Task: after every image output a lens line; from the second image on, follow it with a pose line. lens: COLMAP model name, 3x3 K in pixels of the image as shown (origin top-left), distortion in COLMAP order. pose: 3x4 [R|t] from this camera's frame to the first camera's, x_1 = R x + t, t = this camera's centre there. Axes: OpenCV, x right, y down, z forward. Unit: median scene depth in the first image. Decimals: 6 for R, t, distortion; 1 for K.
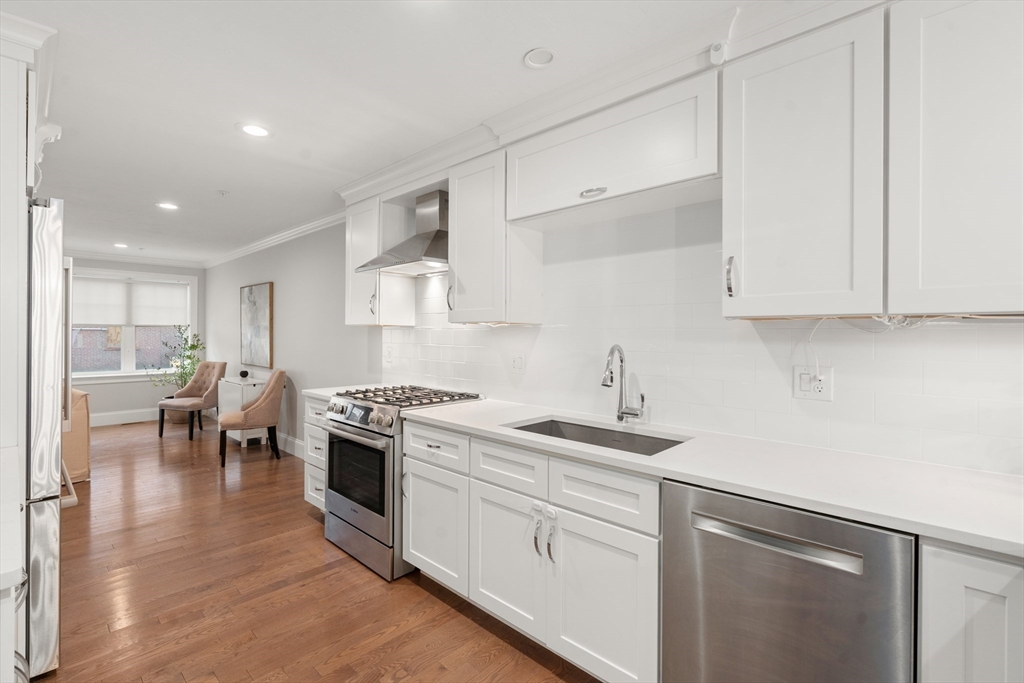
lens RADIAL K [[467.4, 0, 502.4], [0, 467.4, 337.8], [0, 0, 1]] dist [-0.002034, 0.000162]
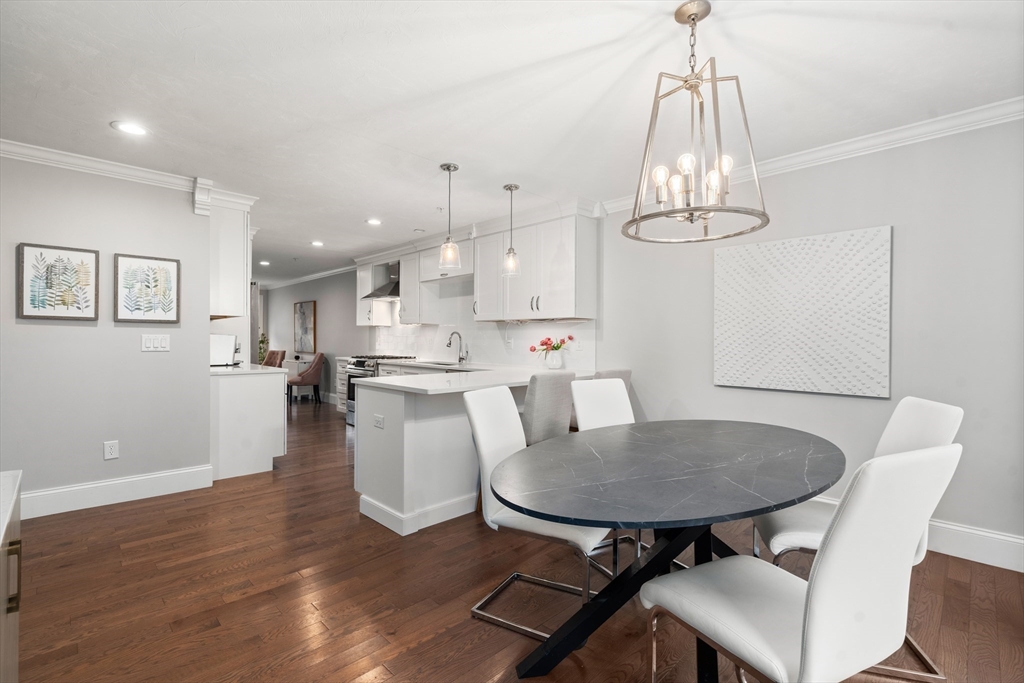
lens RADIAL K [[464.5, 0, 511.7], [0, 464.5, 348.7], [0, 0, 1]] dist [-0.000492, 0.000049]
pose [[0.999678, 0.001339, -0.025342, 0.388380], [-0.001078, 0.999946, 0.010299, 0.052042], [0.025354, -0.010268, 0.999626, -0.996102]]
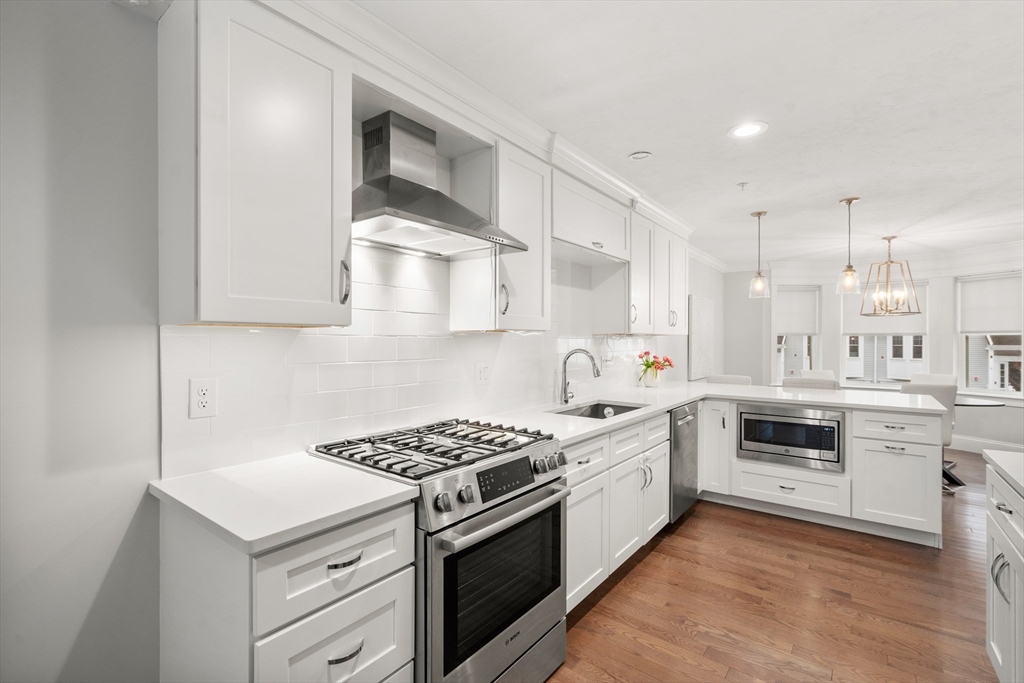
lens RADIAL K [[471.1, 0, 512.8], [0, 471.1, 335.9], [0, 0, 1]] dist [0.000379, 0.000266]
pose [[-0.126093, -0.004725, 0.992007, -0.728715], [-0.004388, 0.999982, 0.004206, -0.019047], [-0.992009, -0.003823, -0.126111, 0.853378]]
